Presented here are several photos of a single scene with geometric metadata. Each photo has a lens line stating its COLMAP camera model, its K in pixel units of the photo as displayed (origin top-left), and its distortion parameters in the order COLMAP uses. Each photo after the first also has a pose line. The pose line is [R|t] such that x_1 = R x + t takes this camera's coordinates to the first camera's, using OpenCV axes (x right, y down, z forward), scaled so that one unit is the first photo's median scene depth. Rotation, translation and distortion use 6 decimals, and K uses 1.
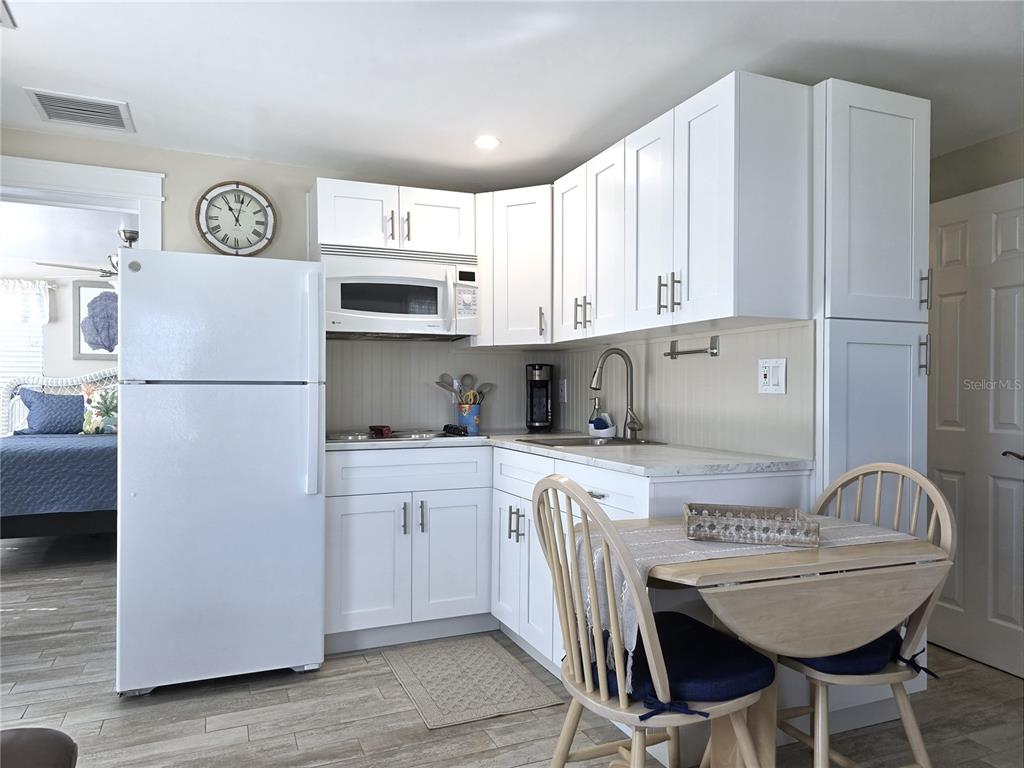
lens RADIAL K [[706.4, 0, 512.0], [0, 706.4, 384.0], [0, 0, 1]] dist [0.069943, -0.044896]
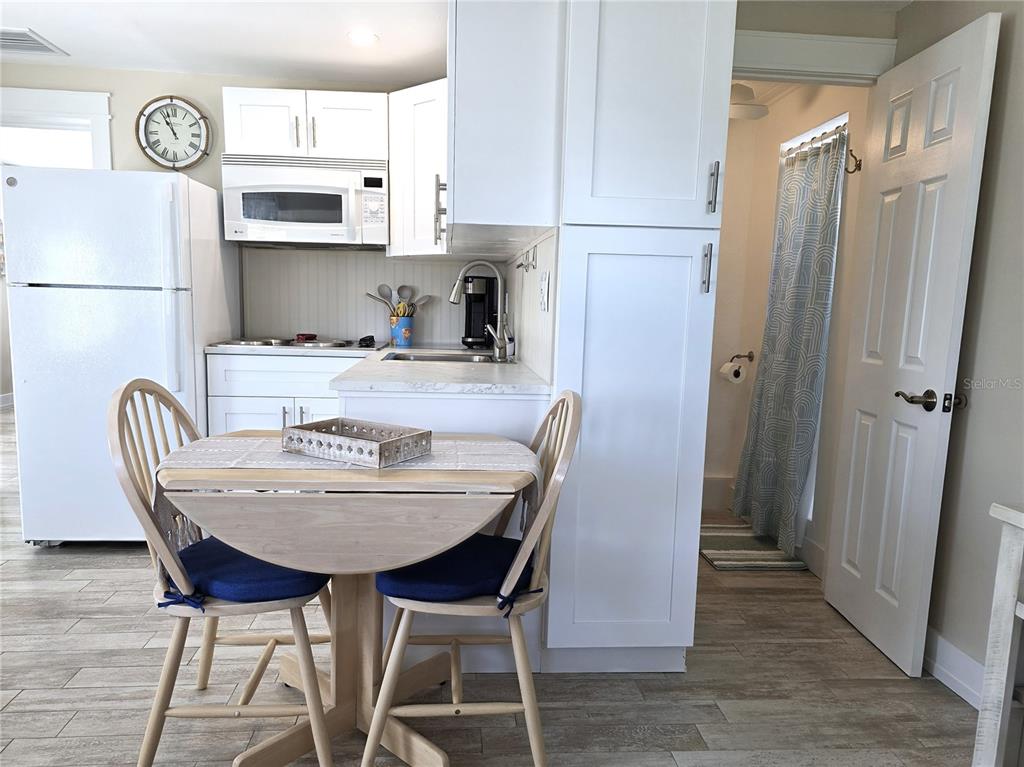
lens RADIAL K [[744.6, 0, 515.9], [0, 744.6, 393.4], [0, 0, 1]] dist [0.044835, -0.024492]
pose [[0.947053, 0.061948, -0.315045, 0.480912], [-0.022219, 0.991504, 0.128168, -0.002010], [0.320308, -0.114382, 0.940383, 0.069275]]
